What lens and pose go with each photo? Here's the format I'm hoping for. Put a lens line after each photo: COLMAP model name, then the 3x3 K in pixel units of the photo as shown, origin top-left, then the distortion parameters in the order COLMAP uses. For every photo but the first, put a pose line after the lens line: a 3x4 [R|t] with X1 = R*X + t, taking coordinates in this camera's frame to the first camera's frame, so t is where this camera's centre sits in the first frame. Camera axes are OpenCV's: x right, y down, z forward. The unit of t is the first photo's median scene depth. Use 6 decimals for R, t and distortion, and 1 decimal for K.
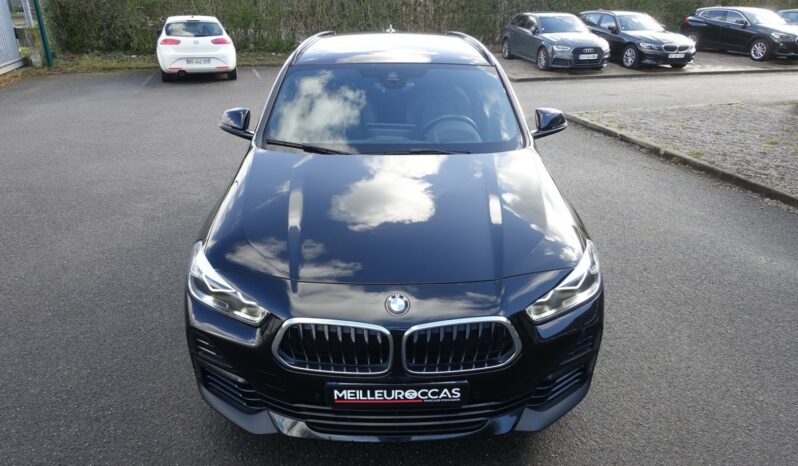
lens RADIAL K [[548.1, 0, 400.3], [0, 548.1, 230.3], [0, 0, 1]] dist [-0.000911, -0.002364]
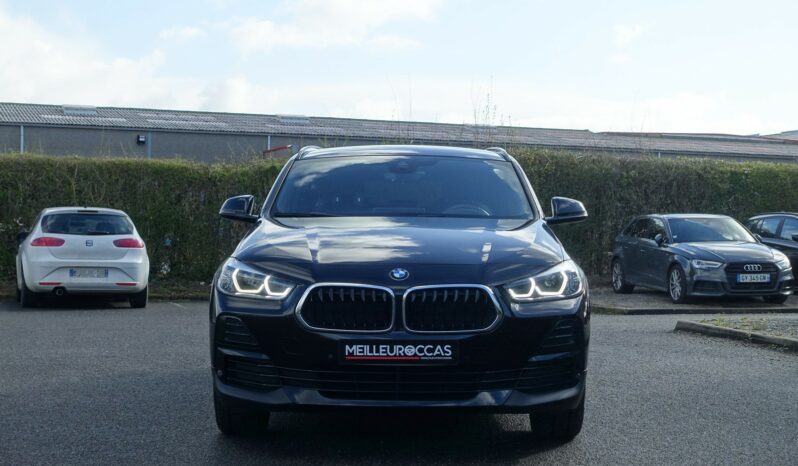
lens RADIAL K [[1106.8, 0, 399.0], [0, 1106.8, 233.0], [0, 0, 1]] dist [-0.006377, 0.030789]
pose [[0.999558, 0.003761, -0.029502, 0.056588], [-0.014428, 0.928750, -0.370426, 0.817911], [0.026007, 0.370688, 0.928393, -1.142680]]
